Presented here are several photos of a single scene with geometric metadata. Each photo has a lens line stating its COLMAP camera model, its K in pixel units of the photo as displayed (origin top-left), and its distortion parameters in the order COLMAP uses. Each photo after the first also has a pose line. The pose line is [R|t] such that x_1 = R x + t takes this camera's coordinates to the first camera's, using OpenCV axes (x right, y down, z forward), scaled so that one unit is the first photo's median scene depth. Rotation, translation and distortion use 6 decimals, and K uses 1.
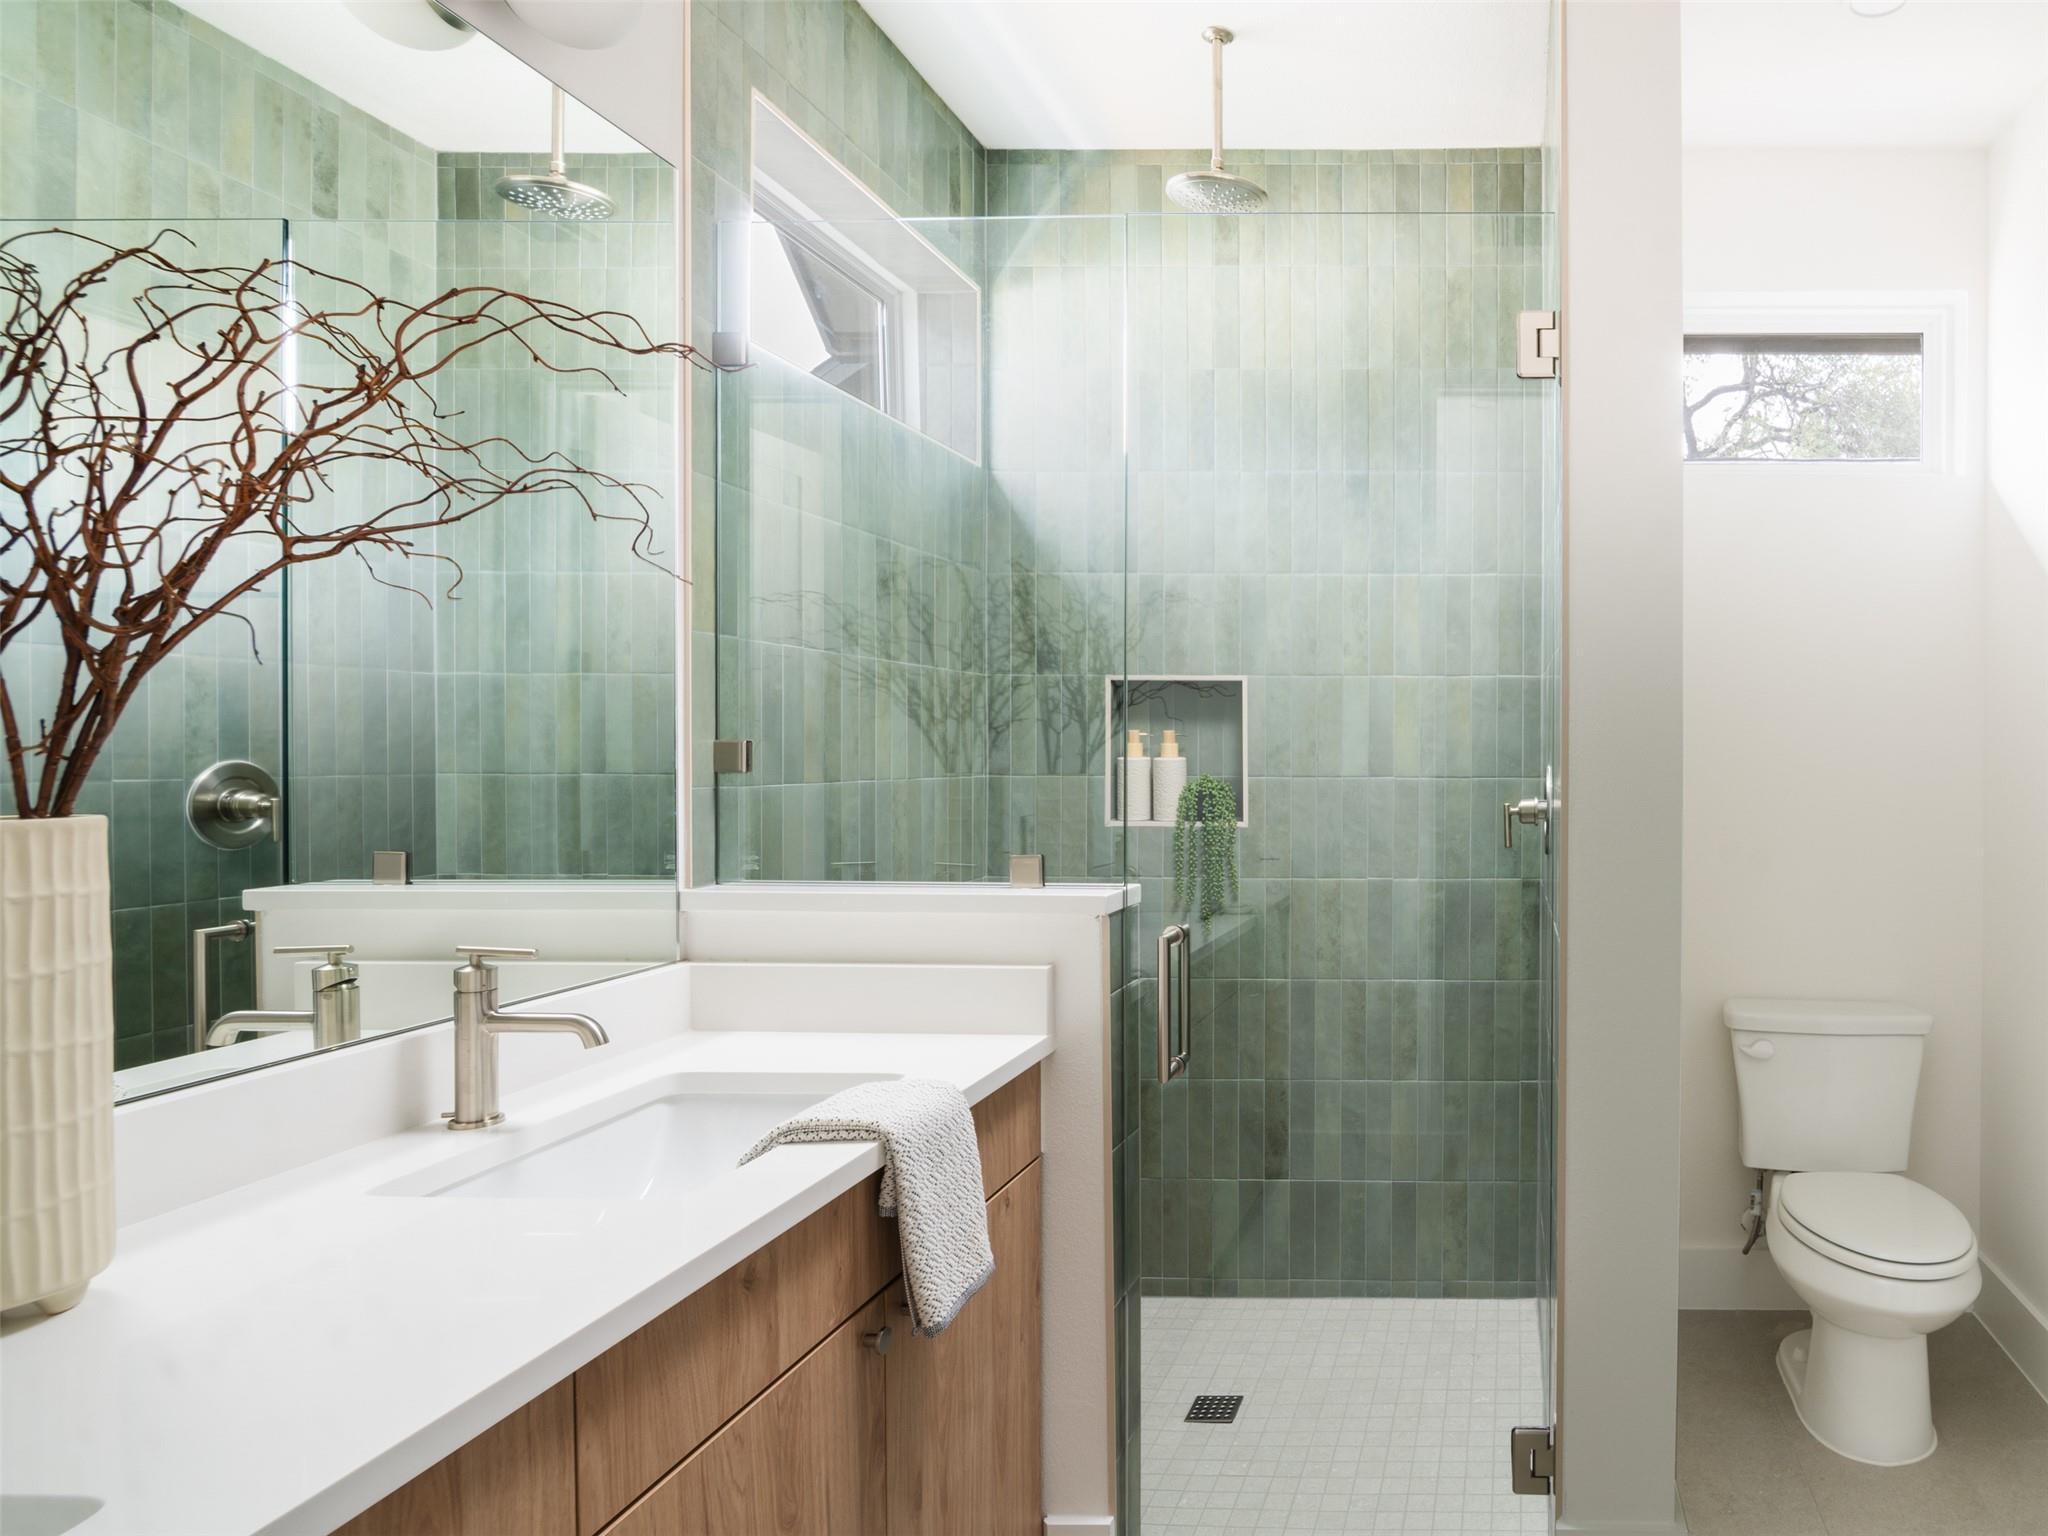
lens RADIAL K [[1409.9, 0, 1024.0], [0, 1409.9, 768.0], [0, 0, 1]] dist [-0.012512, -0.000840]
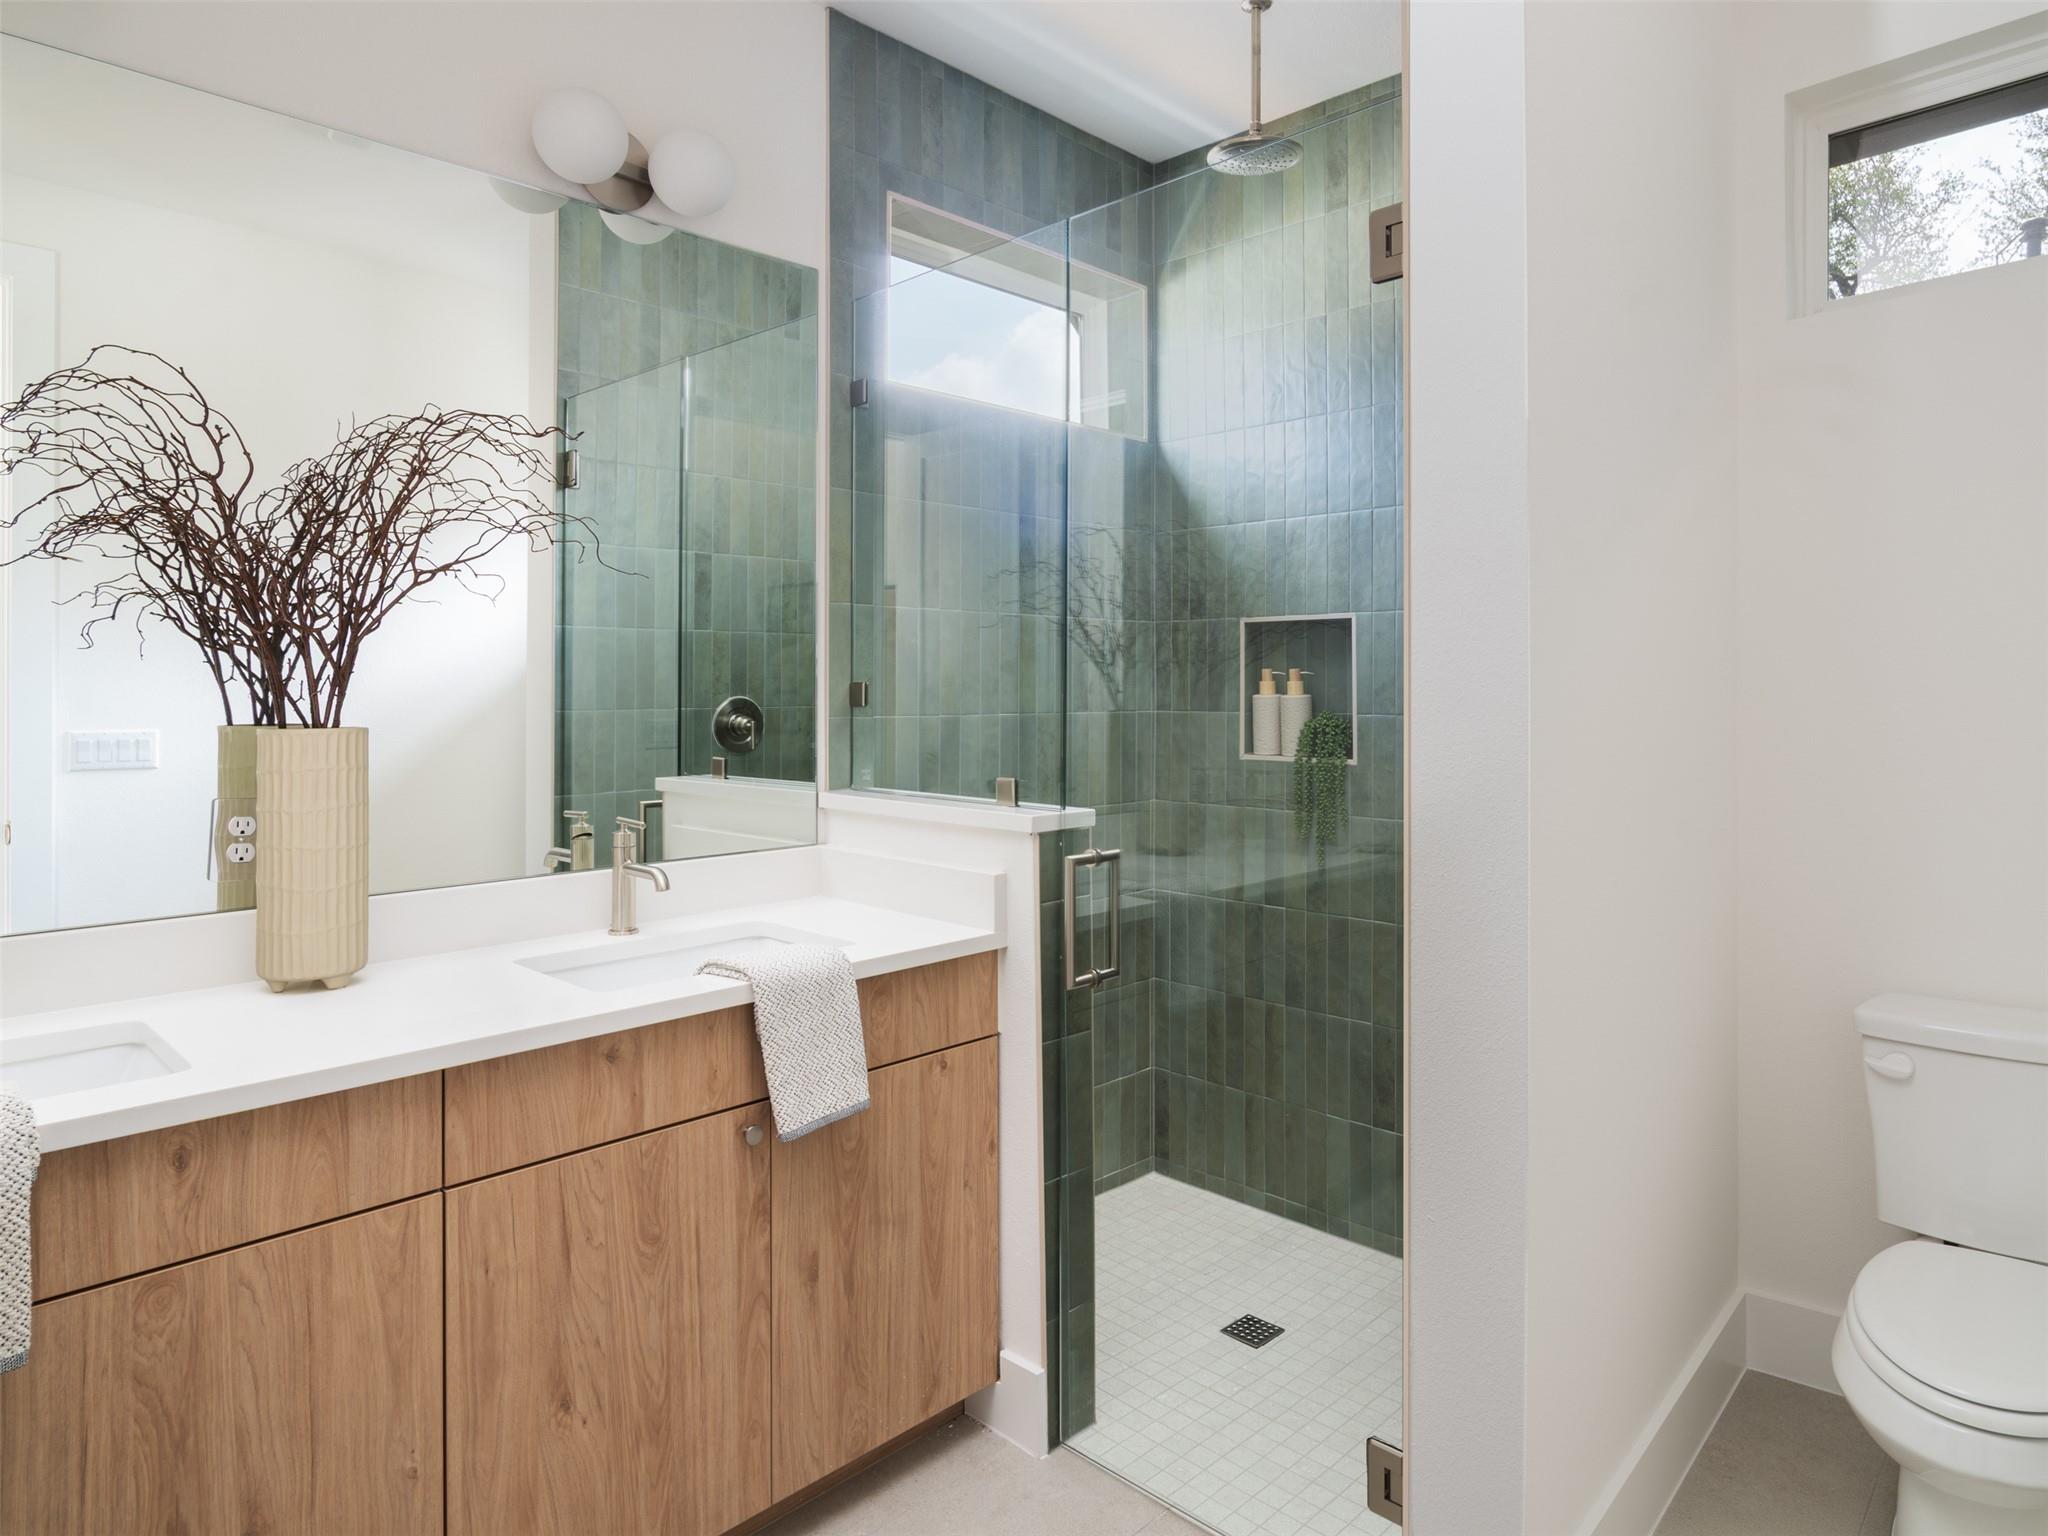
lens RADIAL K [[1215.2, 0, 1025.8], [0, 1215.2, 672.4], [0, 0, 1]] dist [0.005874, -0.021727]
pose [[0.736474, -0.012254, -0.676355, 0.597330], [-0.004063, 0.999738, -0.022536, -0.003302], [0.676454, 0.019345, 0.736231, 0.220160]]
